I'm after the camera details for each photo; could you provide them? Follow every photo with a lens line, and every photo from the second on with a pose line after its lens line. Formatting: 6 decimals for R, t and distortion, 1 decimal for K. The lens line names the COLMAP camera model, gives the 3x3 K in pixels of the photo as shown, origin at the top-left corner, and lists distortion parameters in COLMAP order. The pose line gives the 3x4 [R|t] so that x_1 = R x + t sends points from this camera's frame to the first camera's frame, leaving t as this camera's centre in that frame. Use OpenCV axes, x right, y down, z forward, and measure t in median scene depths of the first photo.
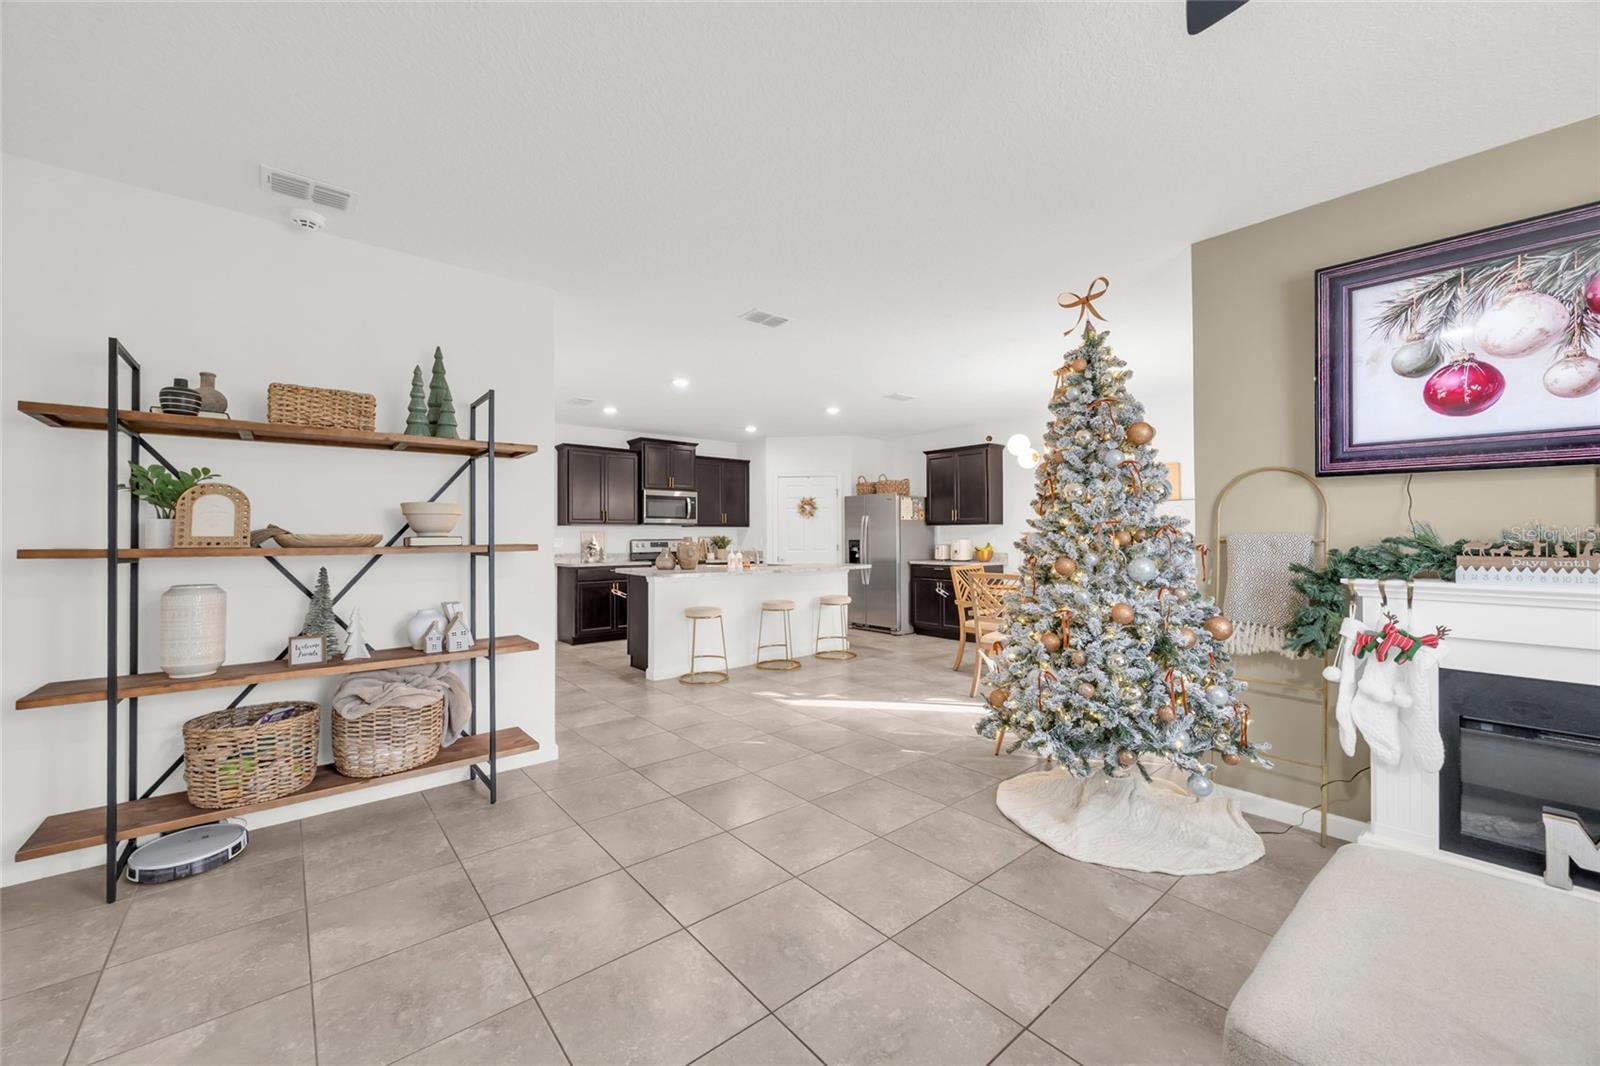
lens RADIAL K [[618.3, 0, 806.2], [0, 618.3, 535.9], [0, 0, 1]] dist [-0.001907, -0.000235]
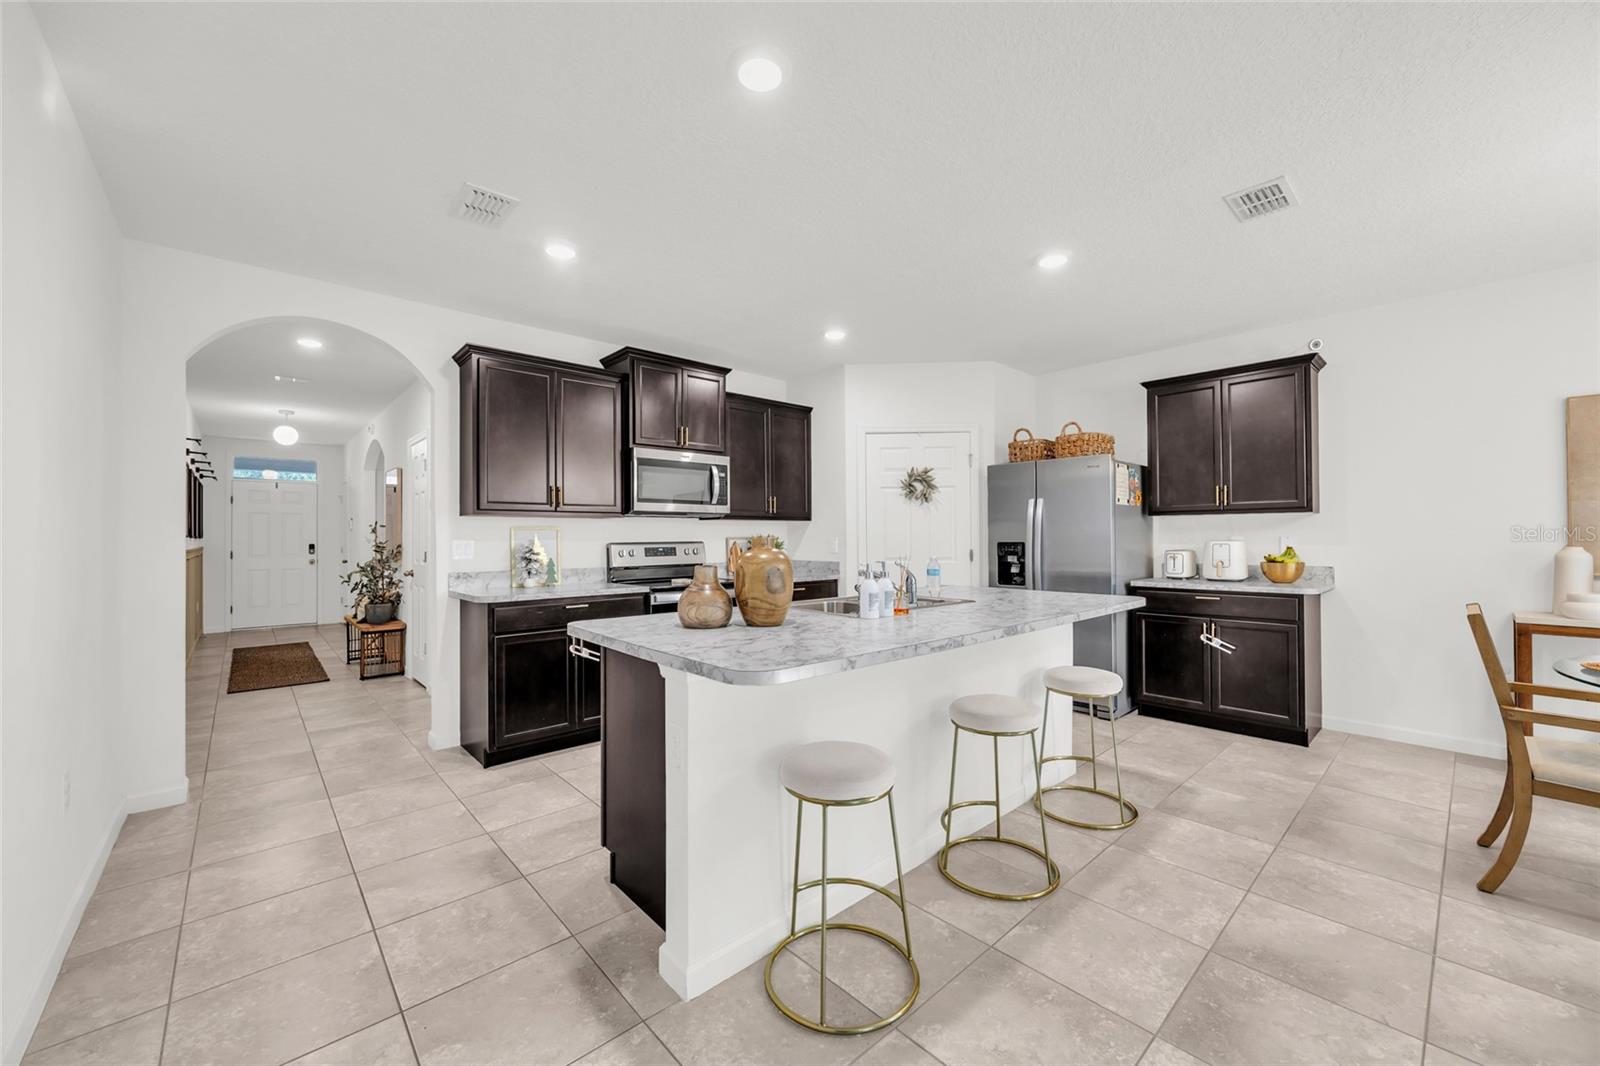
lens RADIAL K [[618.3, 0, 797.2], [0, 618.3, 524.0], [0, 0, 1]] dist [-0.001907, -0.000235]
pose [[0.999629, -0.002631, 0.027112, -0.138545], [0.003144, 0.999817, -0.018883, 0.000034], [-0.027057, 0.018961, 0.999454, 0.472902]]
